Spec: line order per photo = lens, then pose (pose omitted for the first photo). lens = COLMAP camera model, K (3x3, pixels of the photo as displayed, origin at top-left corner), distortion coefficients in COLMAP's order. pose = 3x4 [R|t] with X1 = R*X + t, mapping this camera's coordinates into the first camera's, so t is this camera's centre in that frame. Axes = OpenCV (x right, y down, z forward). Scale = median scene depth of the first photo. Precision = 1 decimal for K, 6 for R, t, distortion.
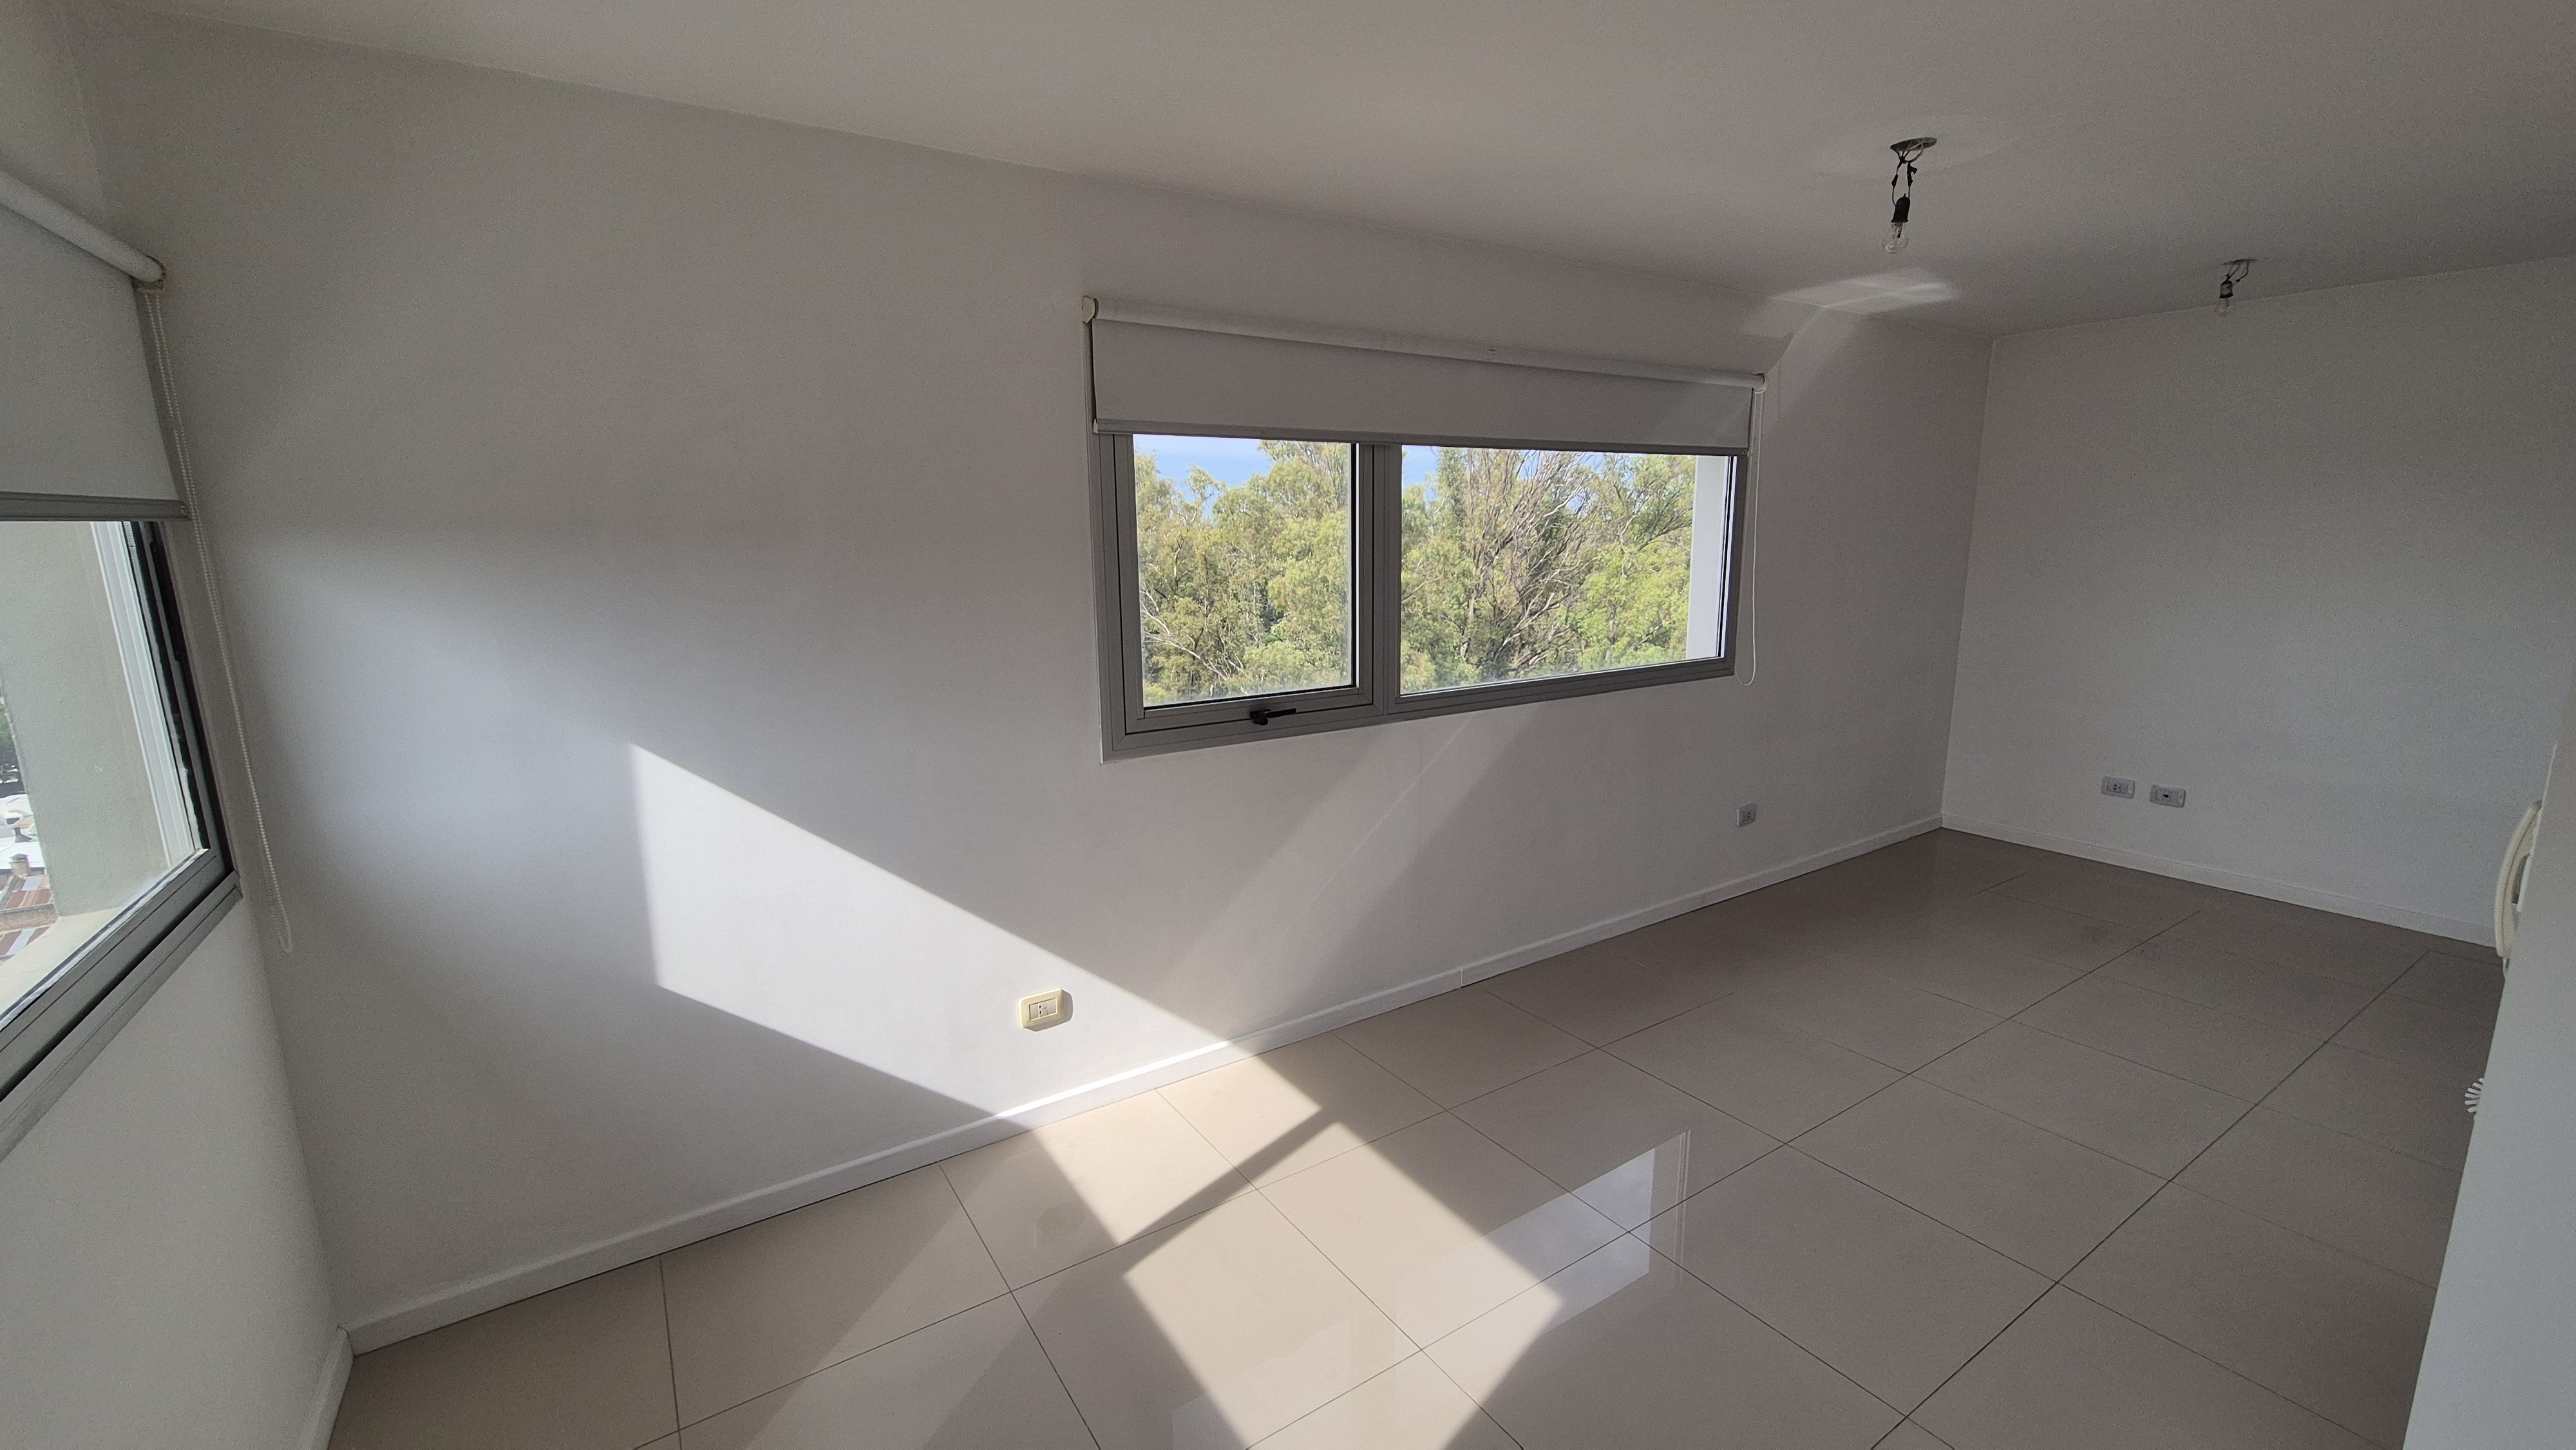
lens RADIAL K [[1055.5, 0, 1284.8], [0, 1055.5, 713.0], [0, 0, 1]] dist [0.001915, -0.000199]
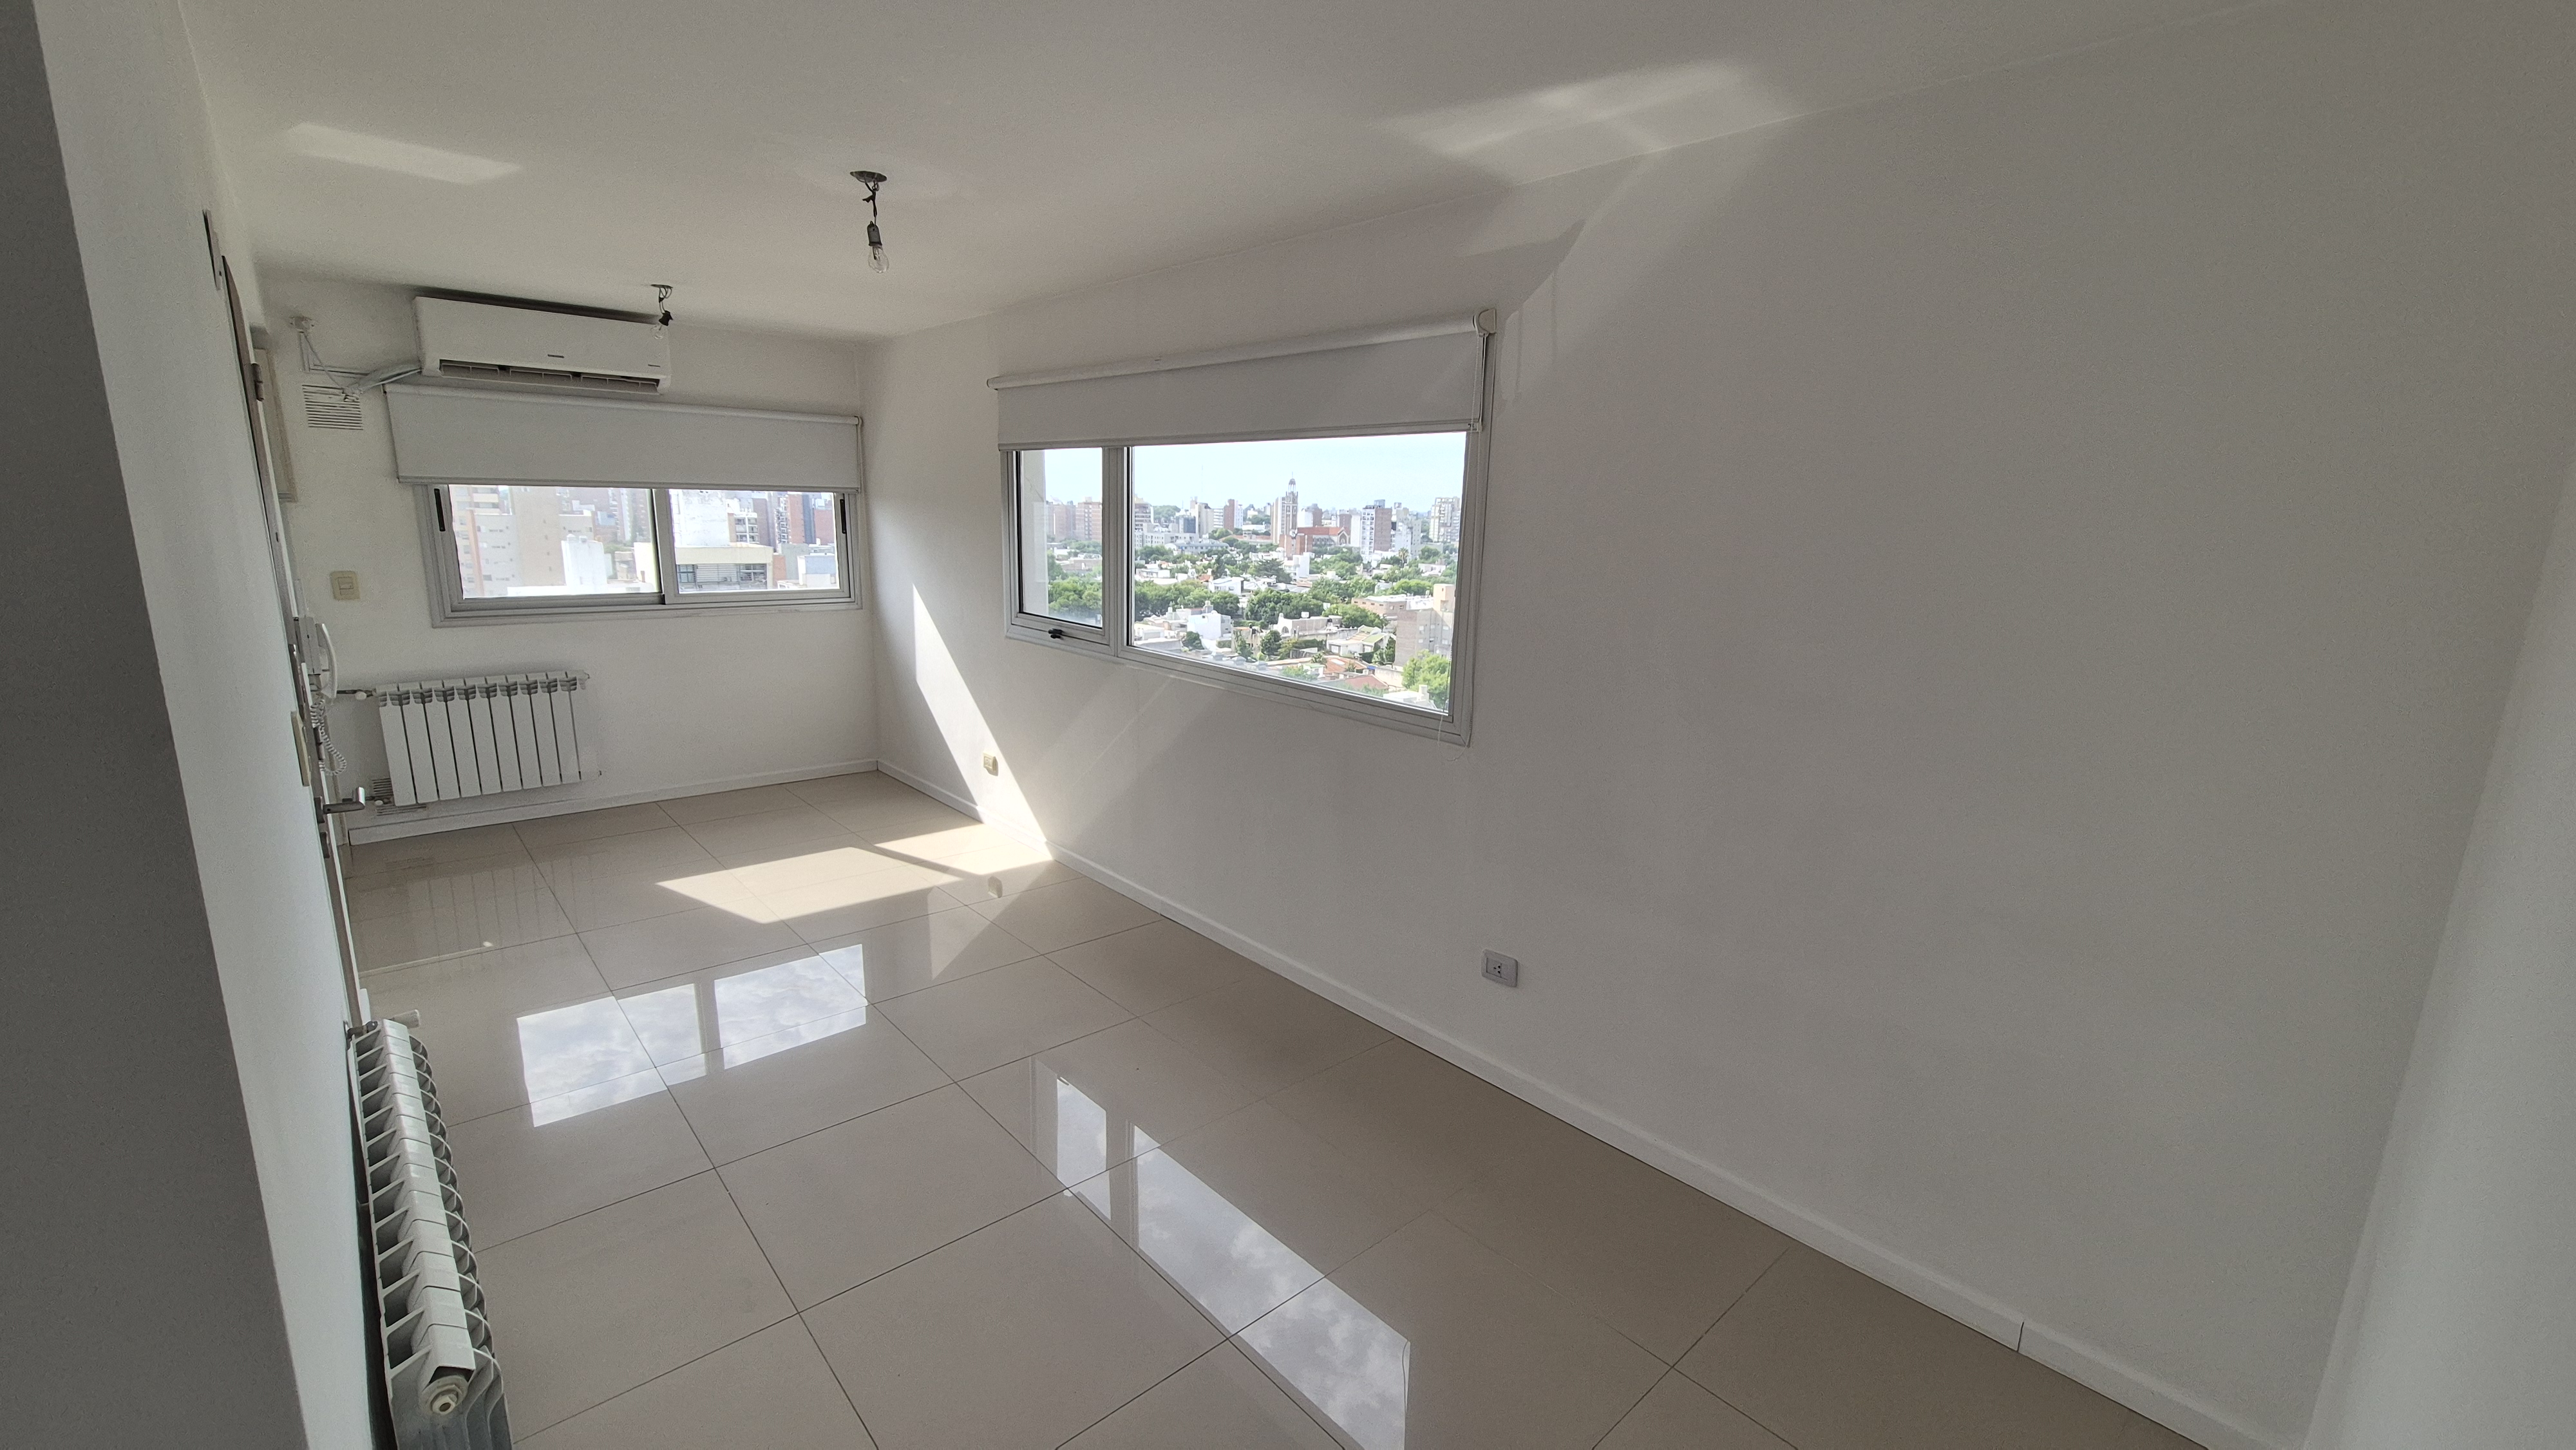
lens RADIAL K [[1055.5, 0, 1298.4], [0, 1055.5, 735.5], [0, 0, 1]] dist [0.001915, -0.000199]
pose [[0.155317, 0.221471, -0.962719, 1.448078], [-0.209406, 0.959779, 0.187011, -0.202050], [0.965415, 0.172553, 0.195447, 1.013750]]
